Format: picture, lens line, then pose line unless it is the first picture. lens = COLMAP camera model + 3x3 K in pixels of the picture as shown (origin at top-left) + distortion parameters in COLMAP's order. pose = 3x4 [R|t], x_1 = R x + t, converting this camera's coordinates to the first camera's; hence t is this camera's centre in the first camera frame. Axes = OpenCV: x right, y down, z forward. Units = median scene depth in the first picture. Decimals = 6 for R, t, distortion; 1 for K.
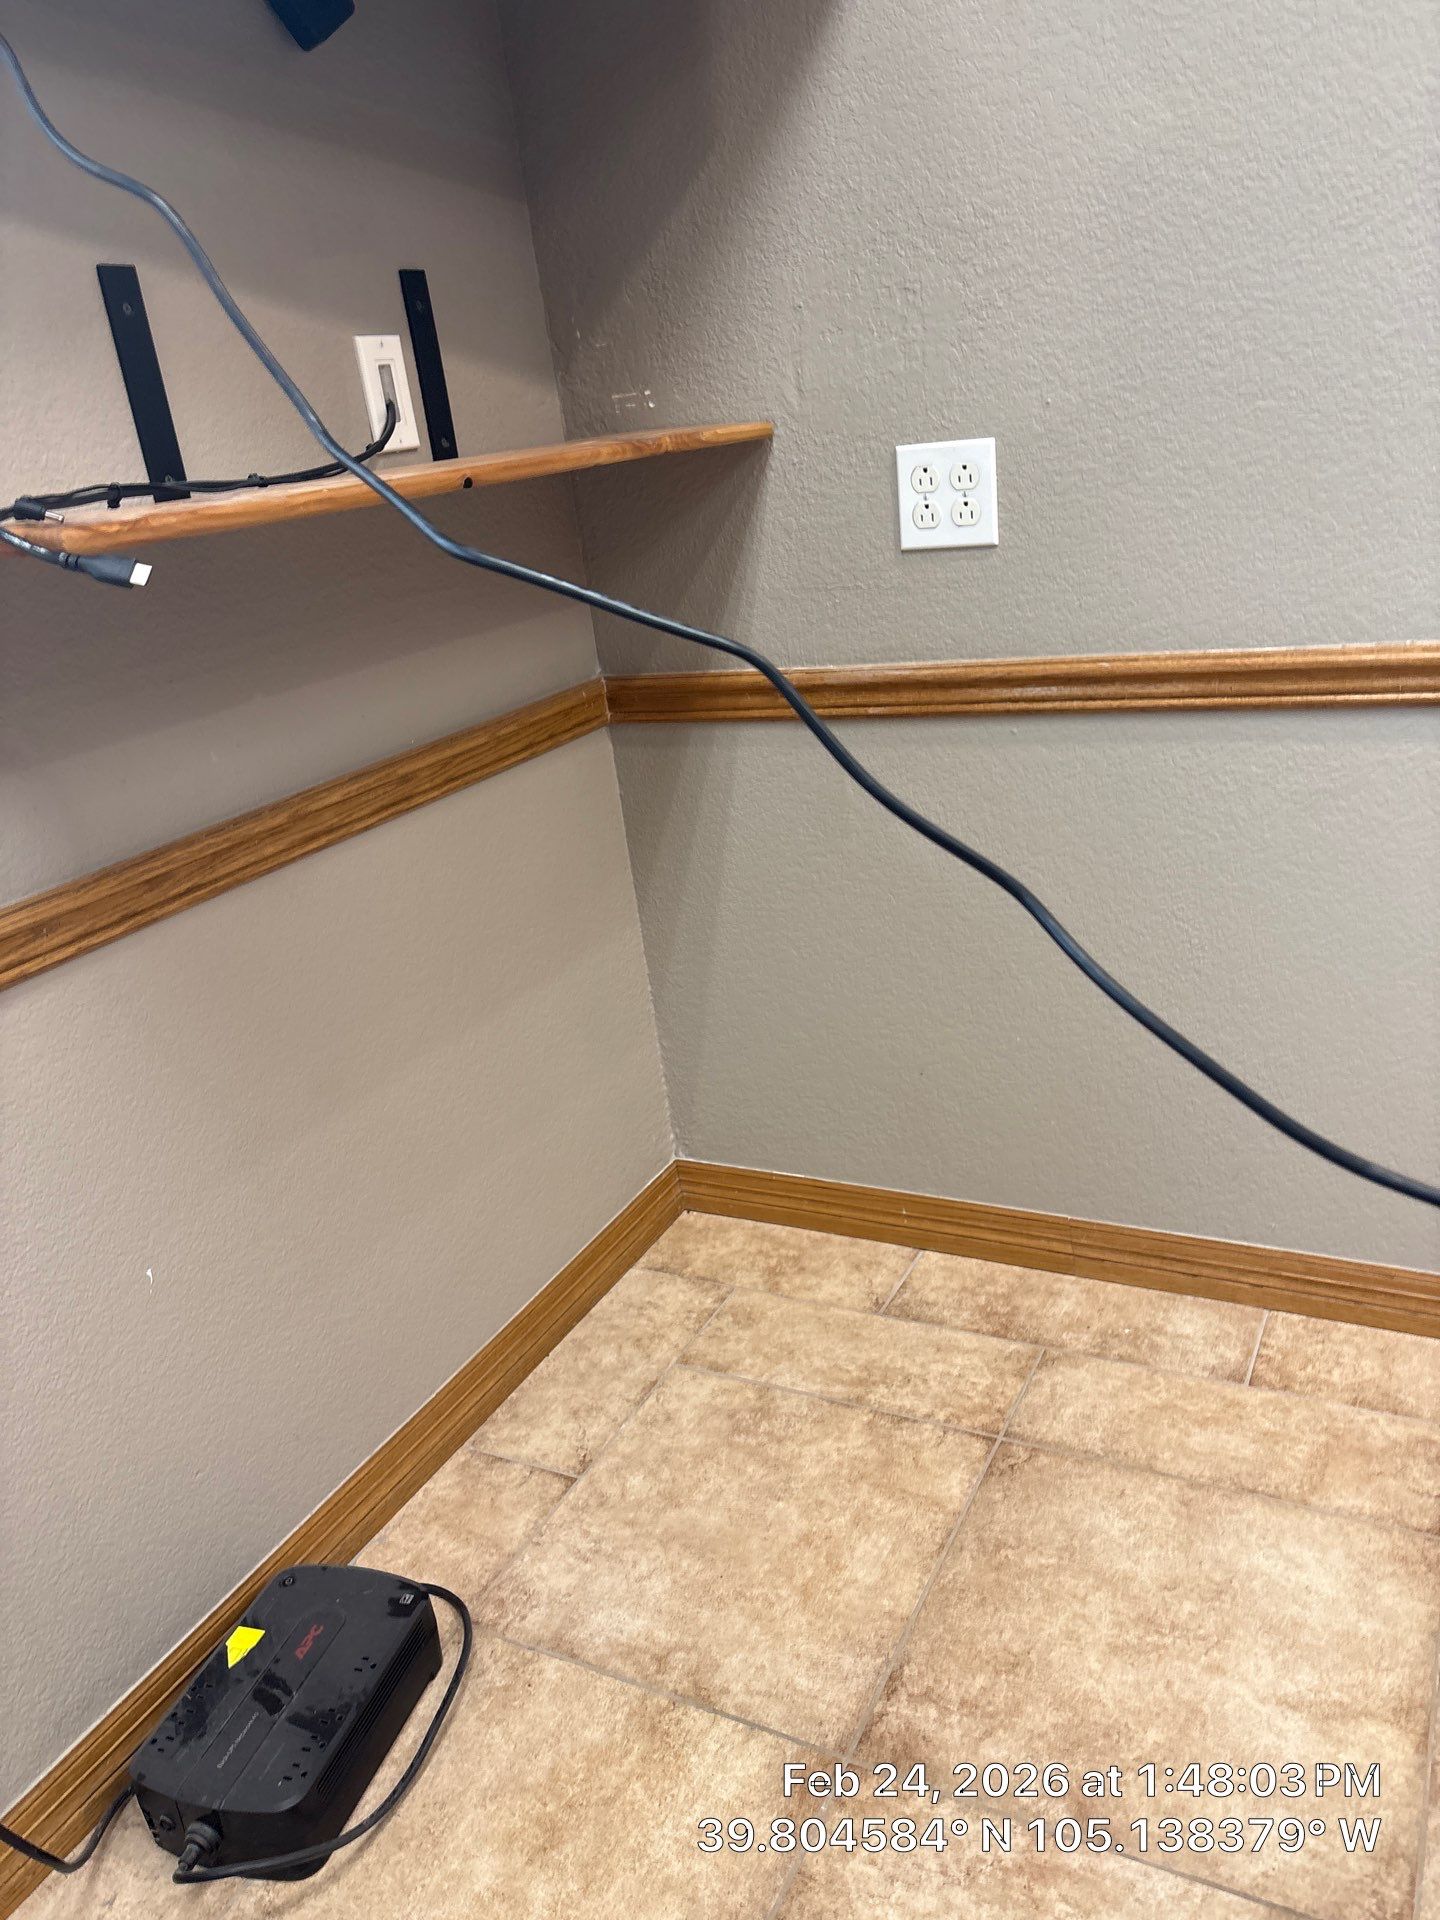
lens RADIAL K [[1452.7, 0, 702.3], [0, 1452.7, 972.9], [0, 0, 1]] dist [0.046197, -0.049142]
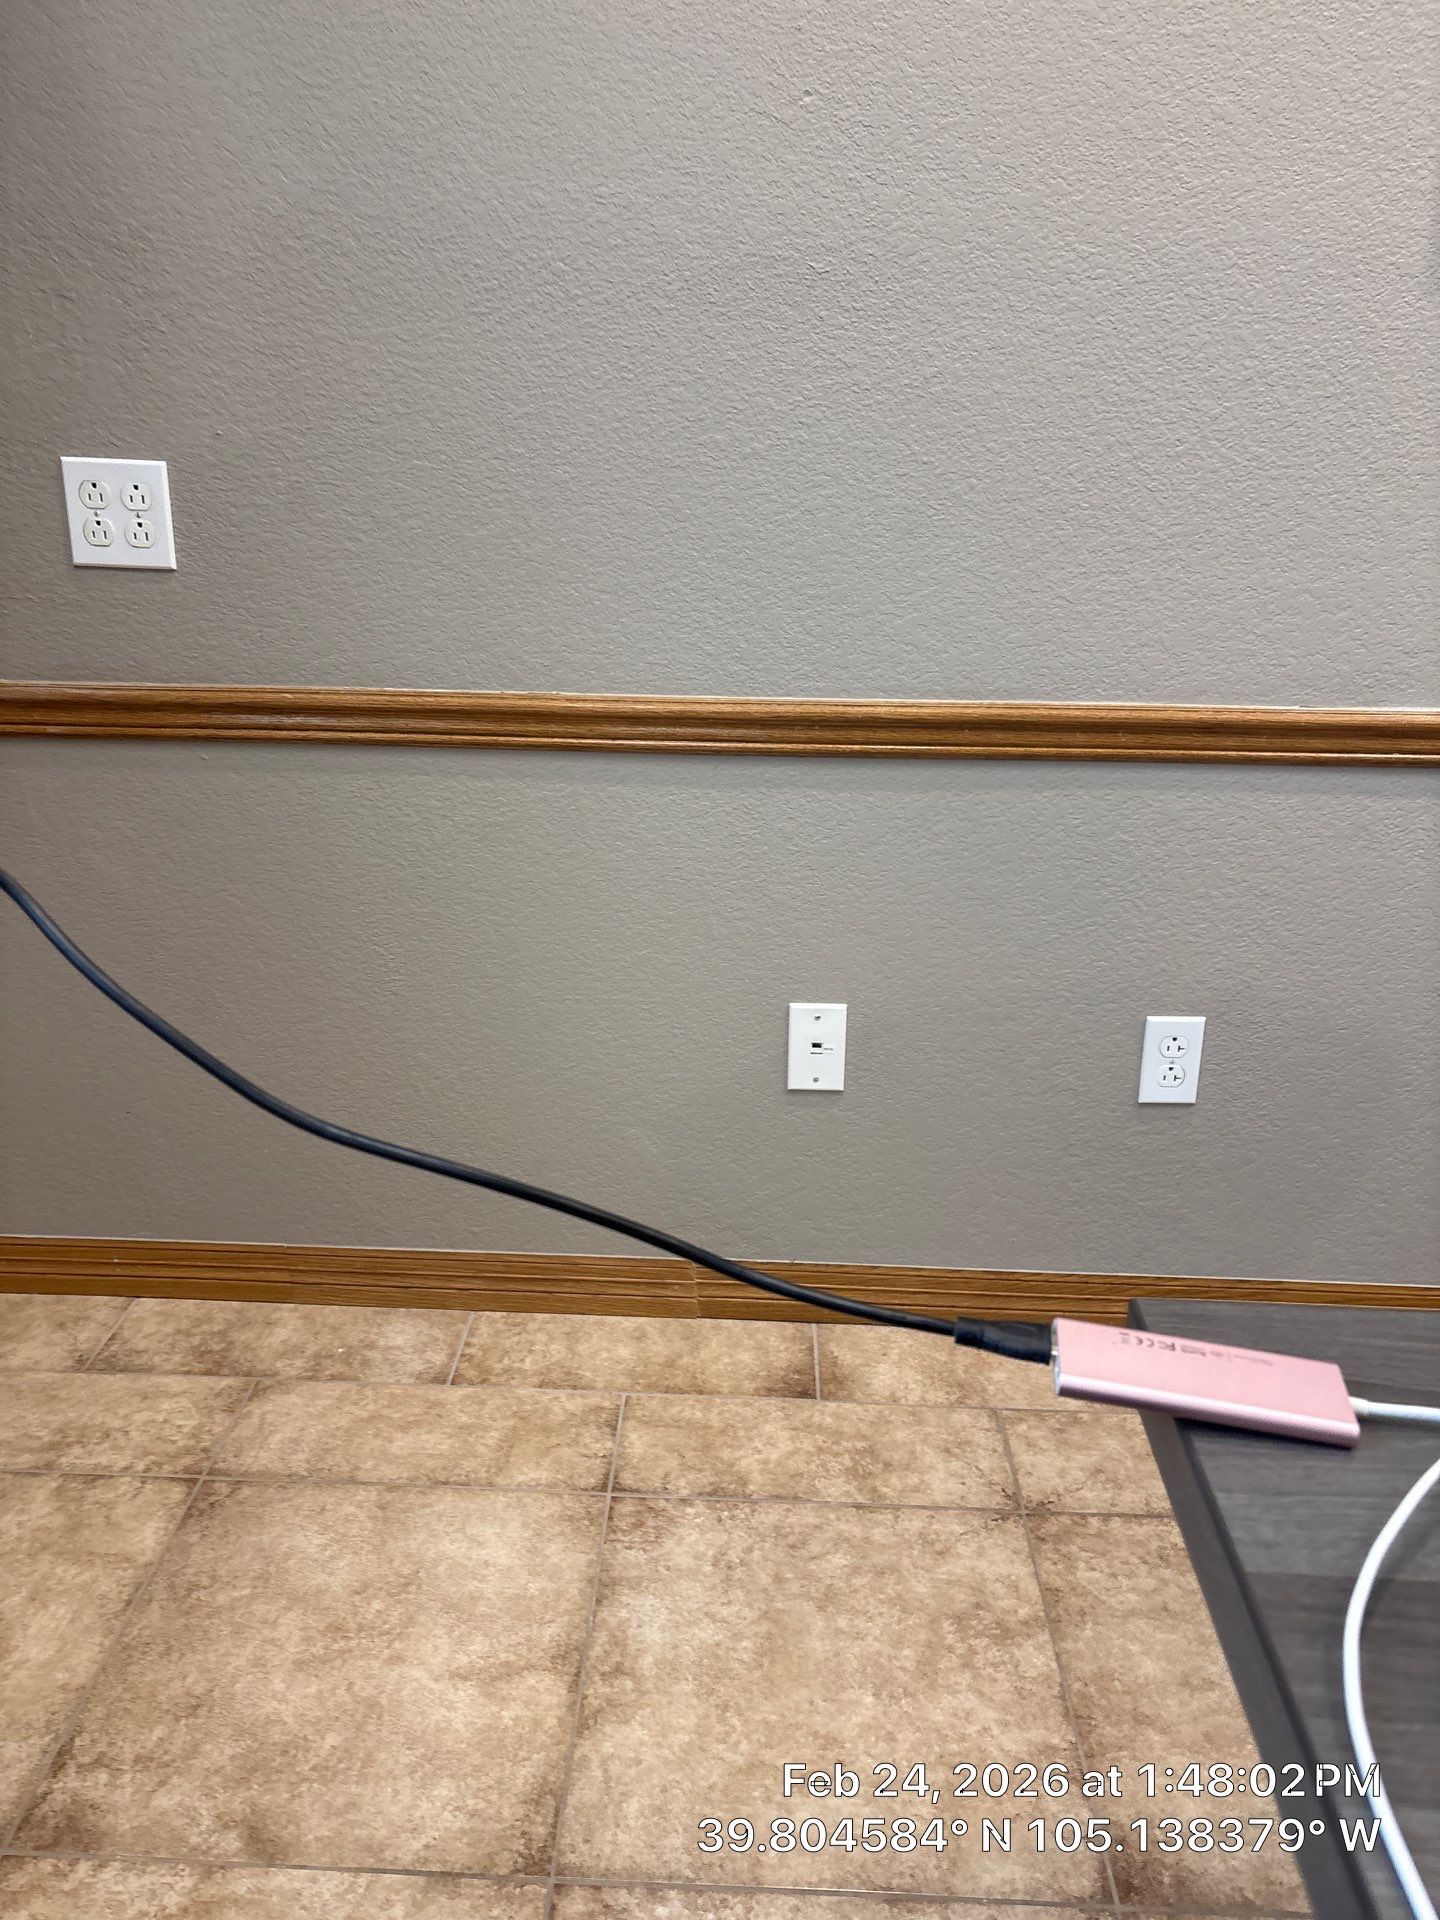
lens RADIAL K [[1452.7, 0, 702.5], [0, 1452.7, 966.1], [0, 0, 1]] dist [0.046197, -0.049142]
pose [[0.894348, -0.019629, 0.446942, 0.071952], [0.035928, 0.998961, -0.028021, 0.016801], [-0.445928, 0.041118, 0.894124, -0.035572]]
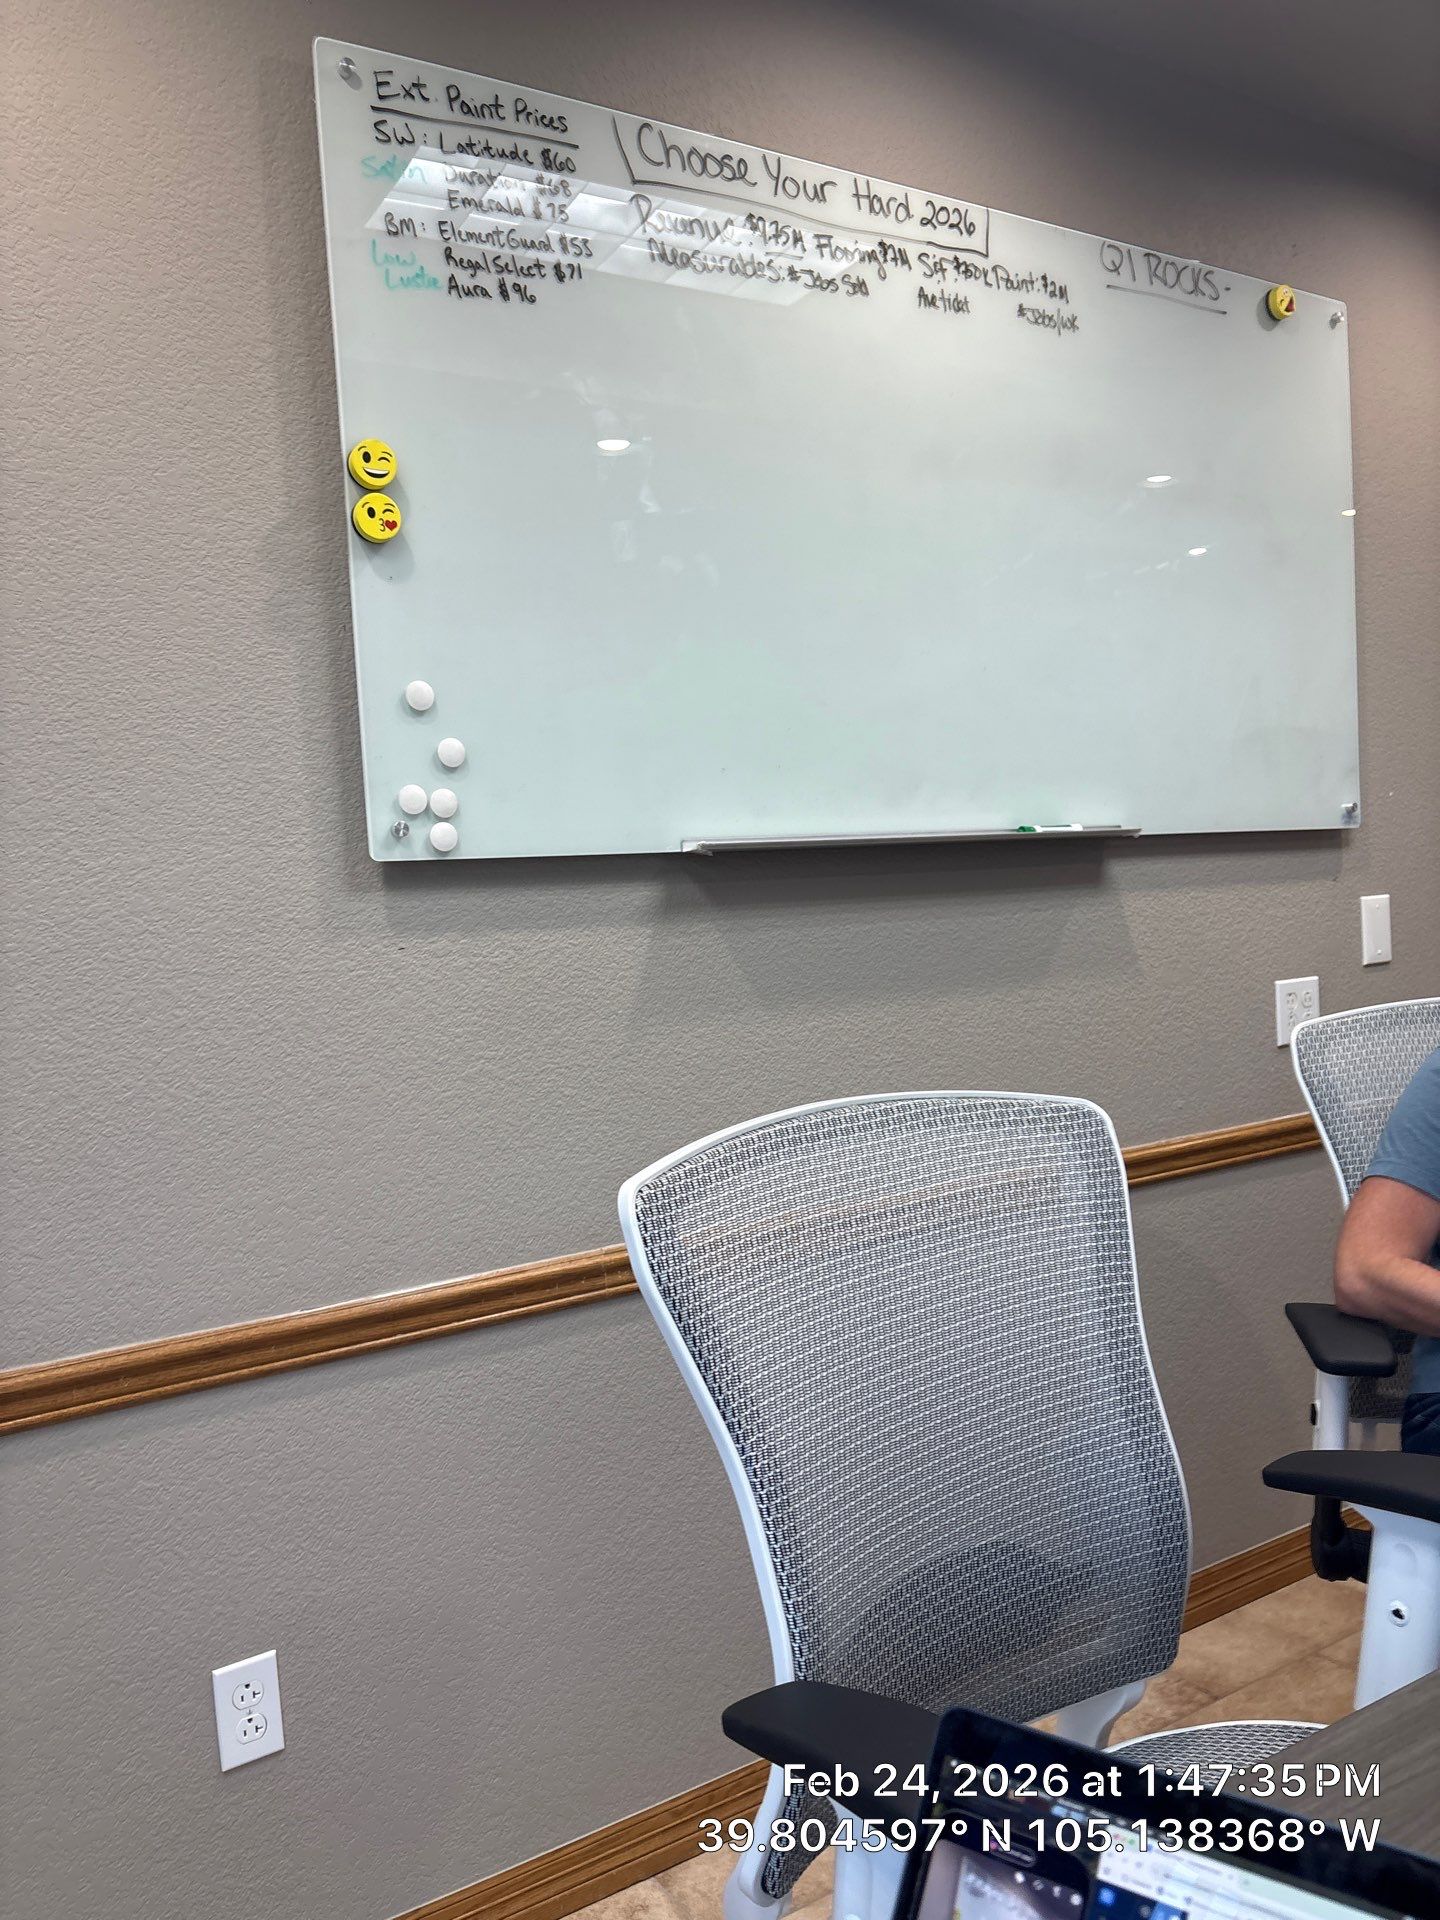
lens RADIAL K [[1452.7, 0, 693.9], [0, 1452.7, 973.1], [0, 0, 1]] dist [0.046197, -0.049142]
pose [[0.518271, 0.049556, 0.853779, 0.144068], [0.300863, 0.923938, -0.236262, -0.065497], [-0.800548, 0.379318, 0.463941, -0.113133]]
